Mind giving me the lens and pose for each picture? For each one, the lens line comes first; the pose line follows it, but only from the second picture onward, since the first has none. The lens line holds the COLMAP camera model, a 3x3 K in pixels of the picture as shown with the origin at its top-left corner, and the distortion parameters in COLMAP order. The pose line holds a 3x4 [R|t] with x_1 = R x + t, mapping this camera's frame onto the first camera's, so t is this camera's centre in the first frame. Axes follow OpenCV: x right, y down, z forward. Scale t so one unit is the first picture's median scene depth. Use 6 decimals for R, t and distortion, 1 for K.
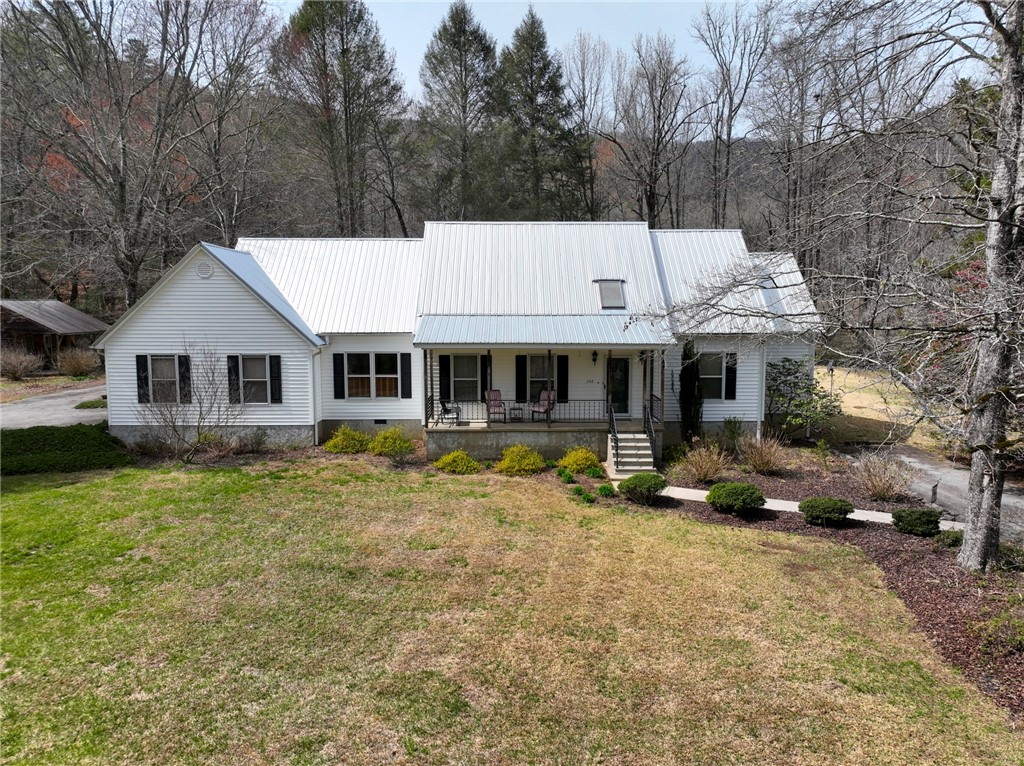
lens RADIAL K [[707.3, 0, 515.6], [0, 707.3, 379.9], [0, 0, 1]] dist [0.001547, -0.001962]
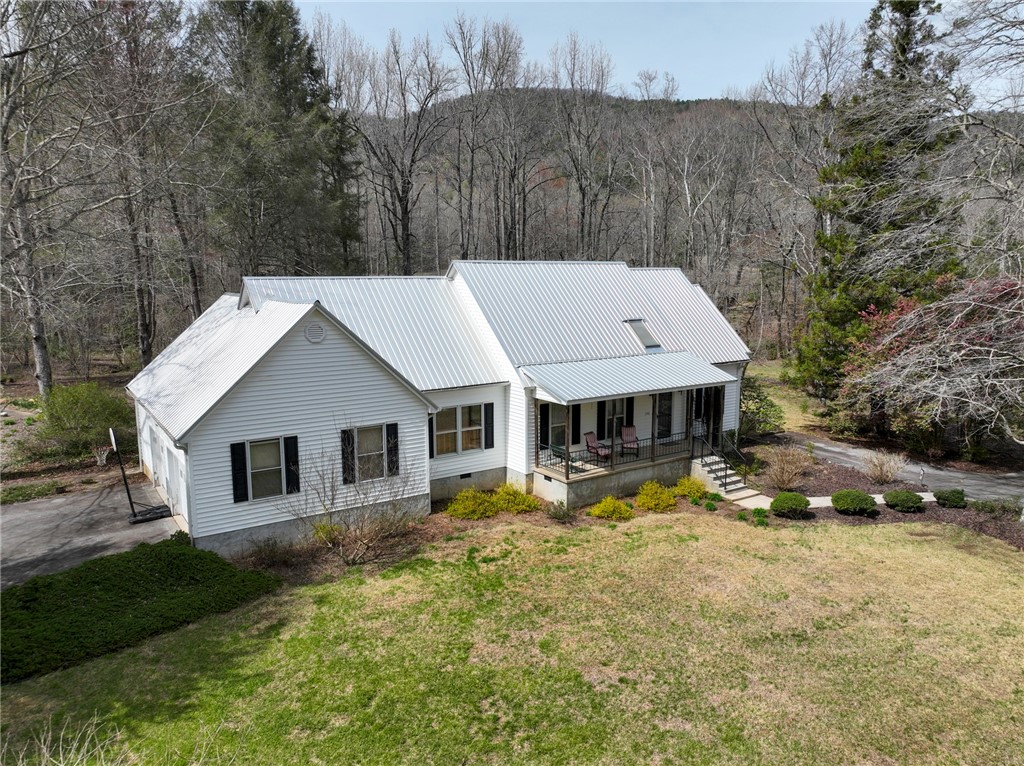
lens RADIAL K [[707.3, 0, 516.2], [0, 707.3, 386.6], [0, 0, 1]] dist [0.001547, -0.001962]
pose [[0.836203, -0.087848, 0.541338, -0.689641], [0.056516, 0.995635, 0.074271, -0.138845], [-0.545500, -0.031511, 0.837518, 0.170963]]
